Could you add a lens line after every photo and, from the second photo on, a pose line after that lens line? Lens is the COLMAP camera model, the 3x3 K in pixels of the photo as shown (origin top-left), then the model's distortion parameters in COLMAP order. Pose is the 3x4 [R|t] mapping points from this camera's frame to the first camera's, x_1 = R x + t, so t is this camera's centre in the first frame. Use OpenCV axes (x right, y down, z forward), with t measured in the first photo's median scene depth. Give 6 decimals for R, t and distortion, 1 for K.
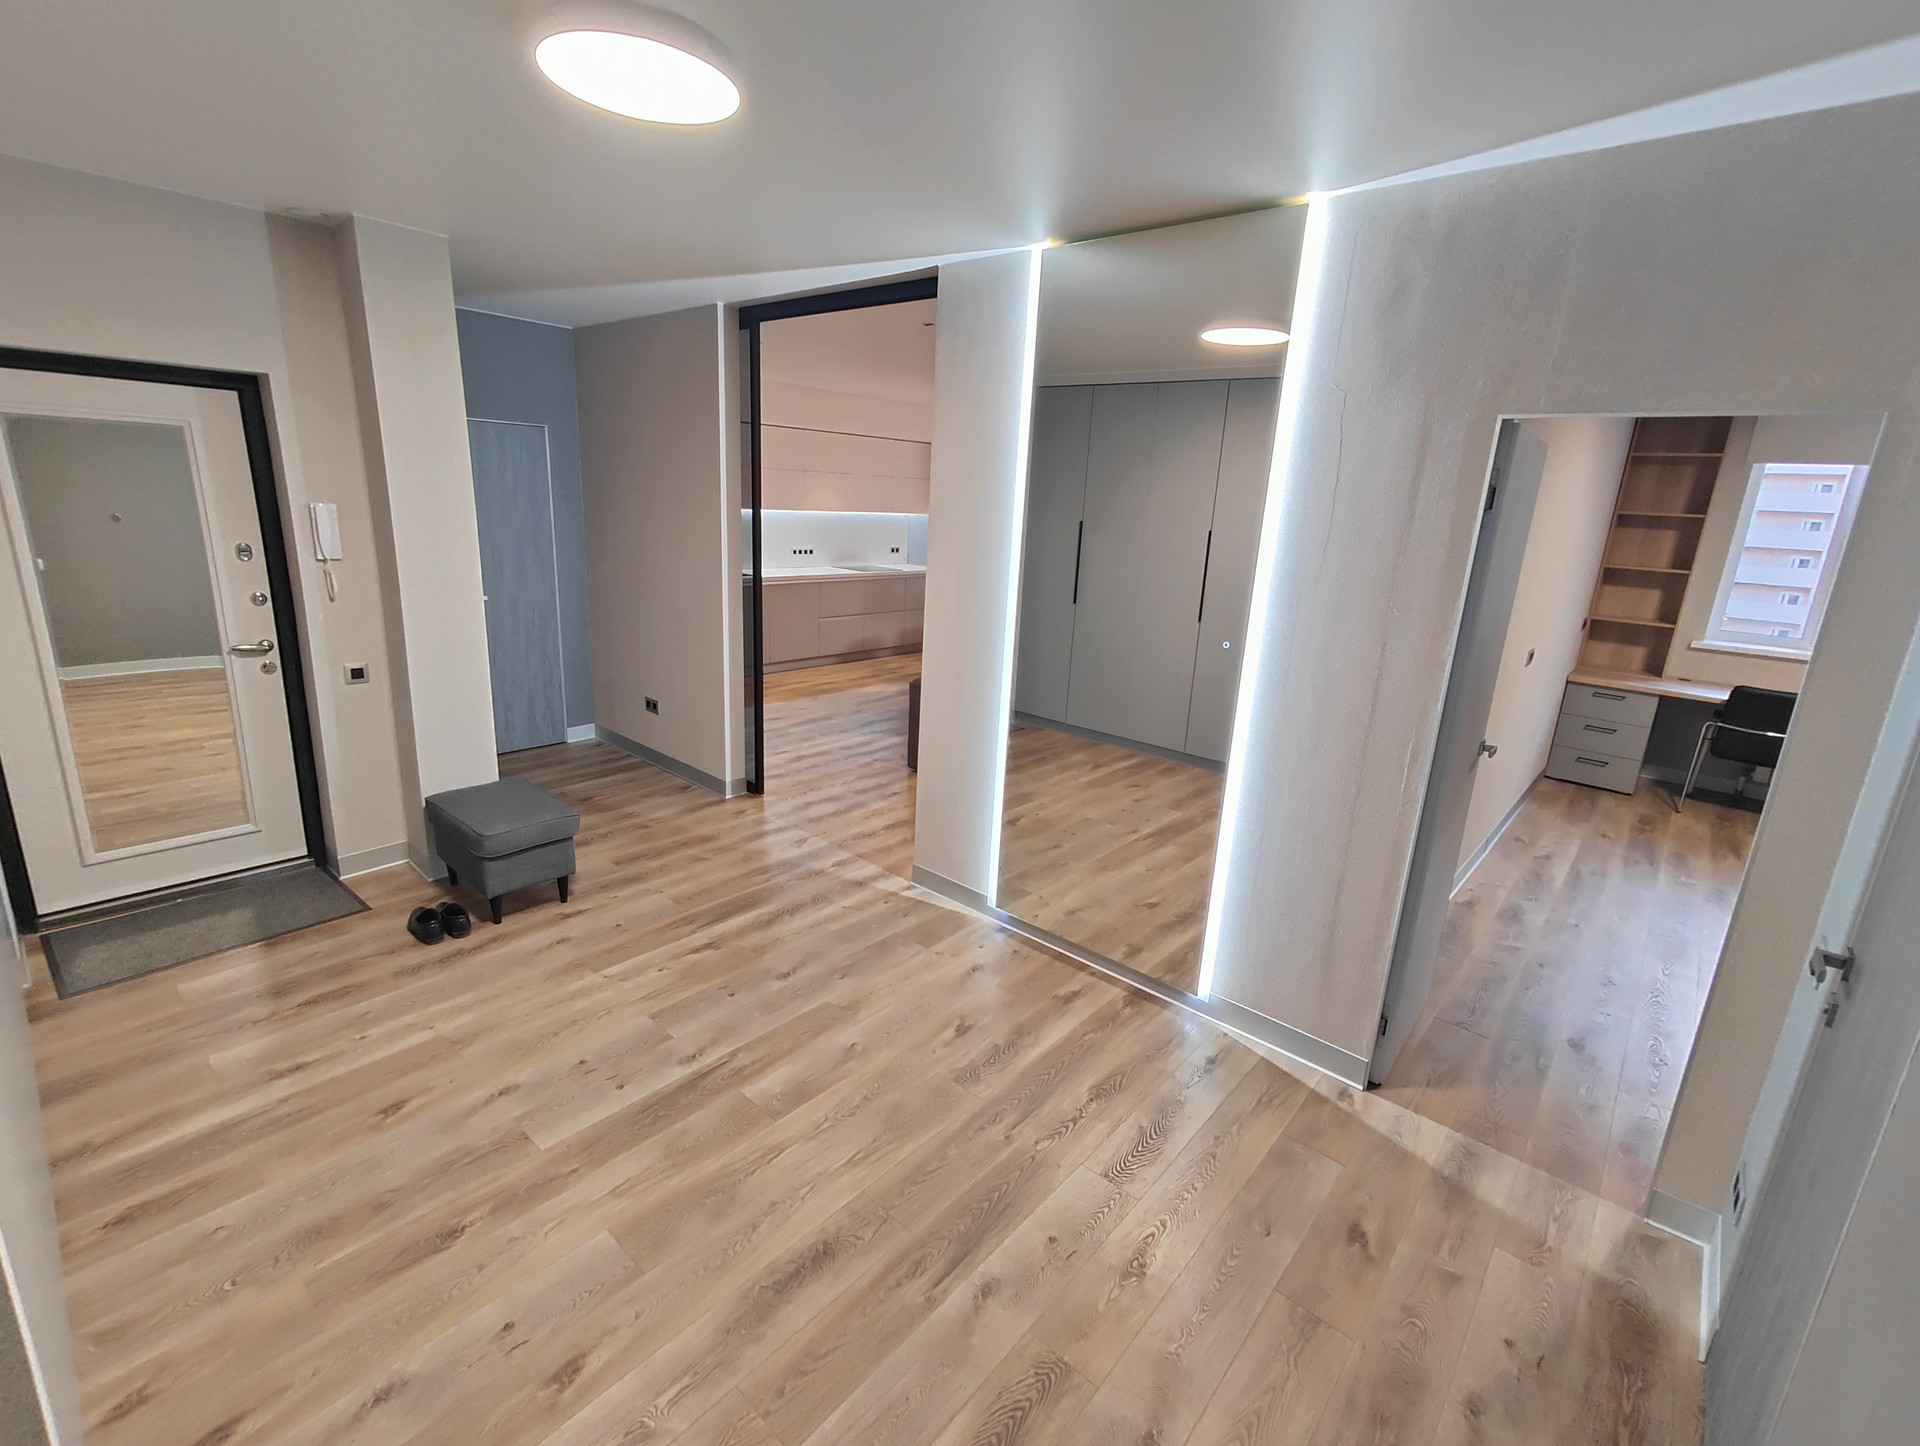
lens RADIAL K [[858.7, 0, 961.0], [0, 858.7, 719.1], [0, 0, 1]] dist [0.014496, 0.000294]
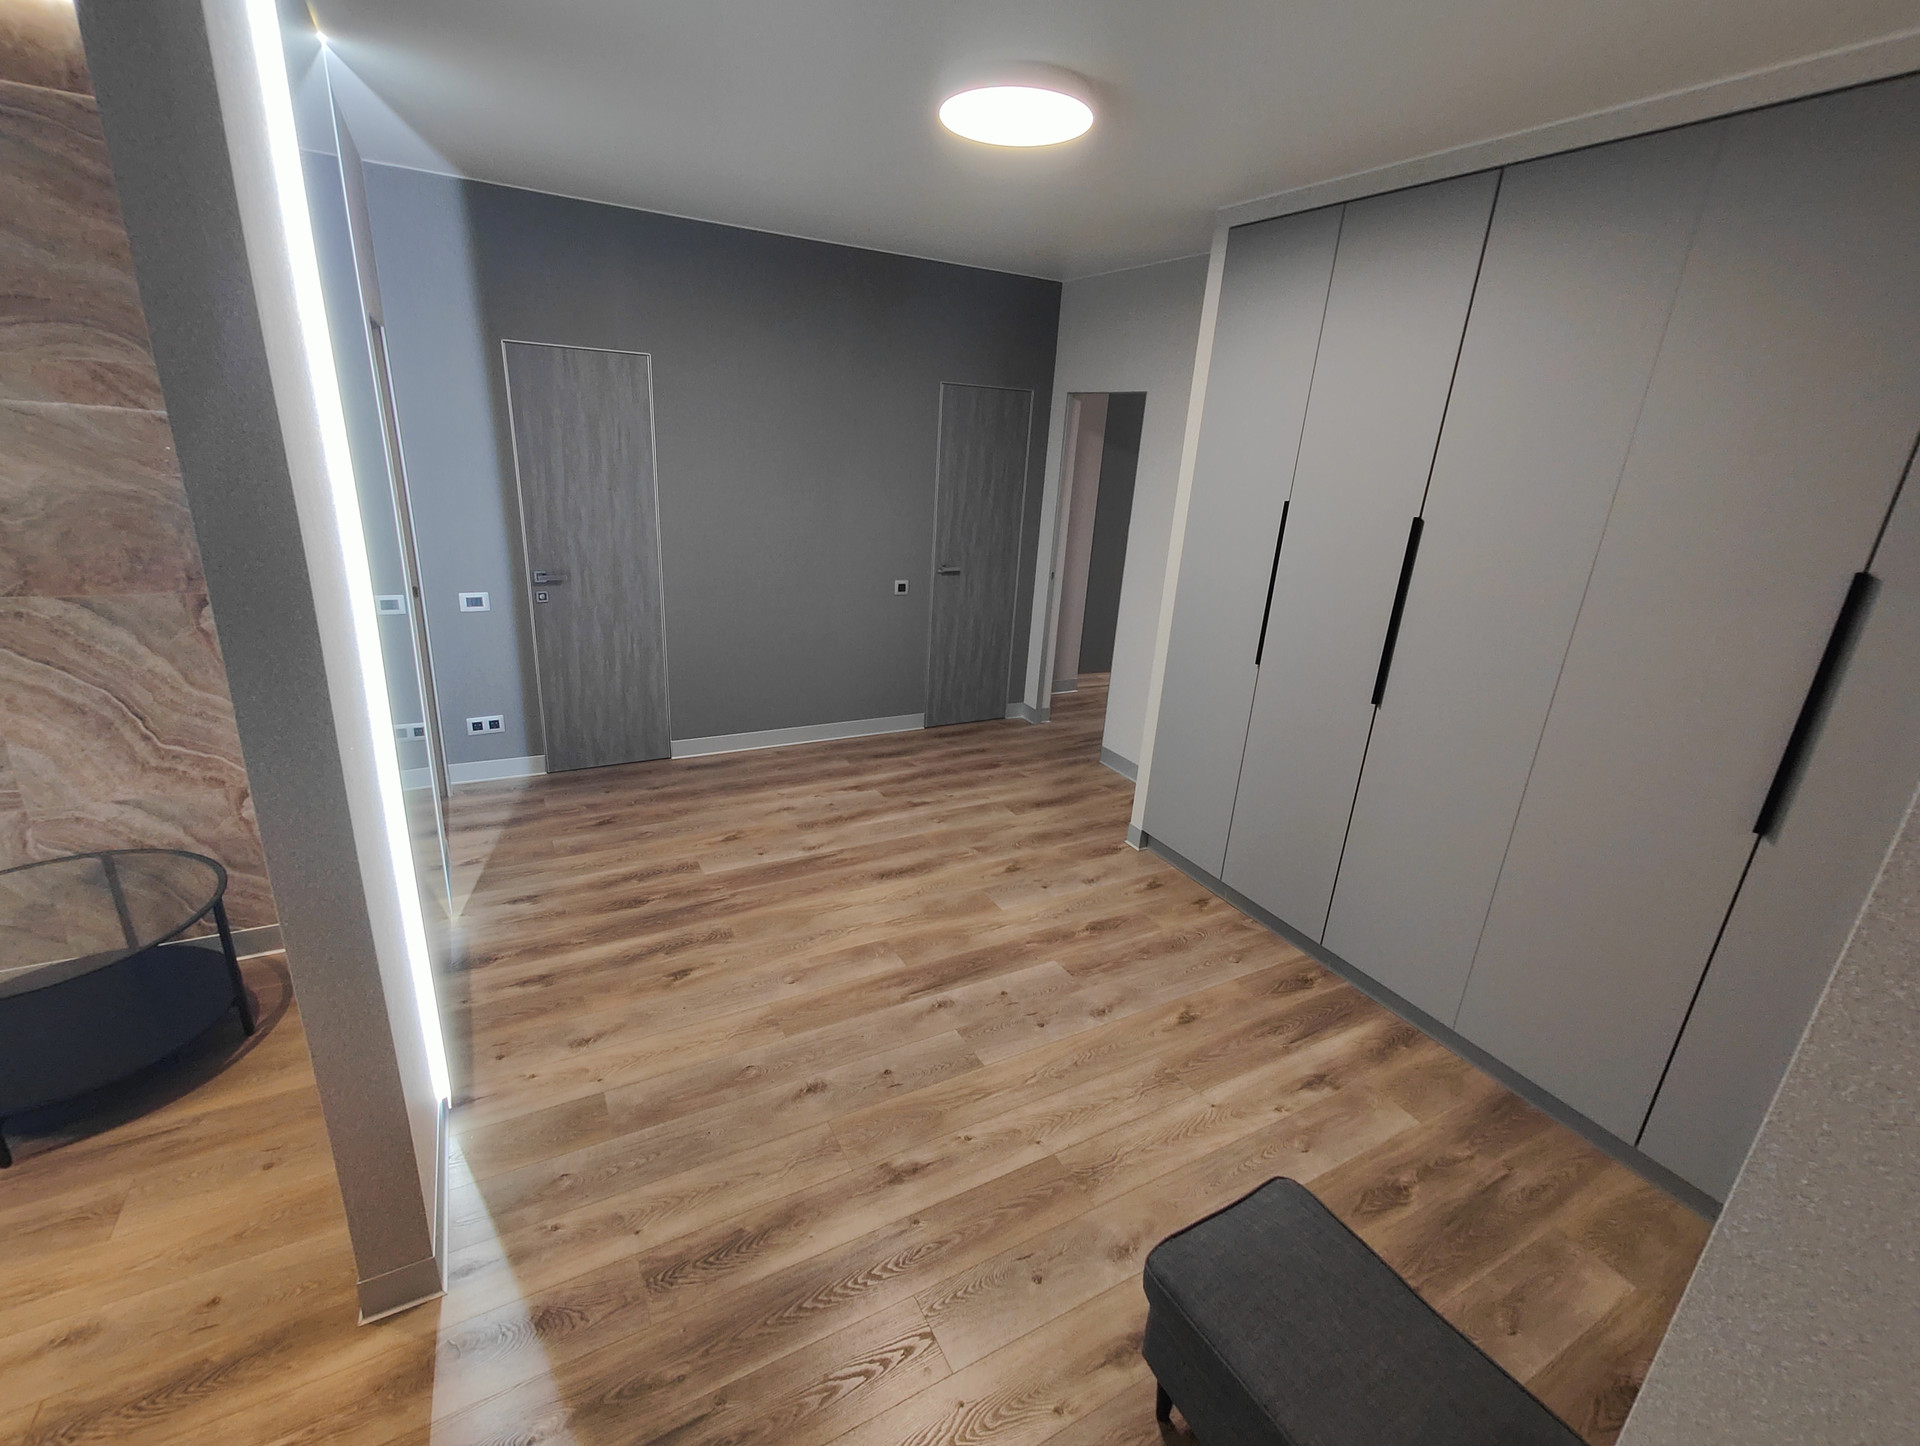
lens RADIAL K [[847.9, 0, 952.6], [0, 847.9, 717.8], [0, 0, 1]] dist [0.003960, 0.000669]
pose [[-0.931566, -0.213974, 0.293938, -0.491889], [-0.015165, 0.830638, 0.556607, -0.410872], [-0.363255, 0.514059, -0.777039, 1.438881]]
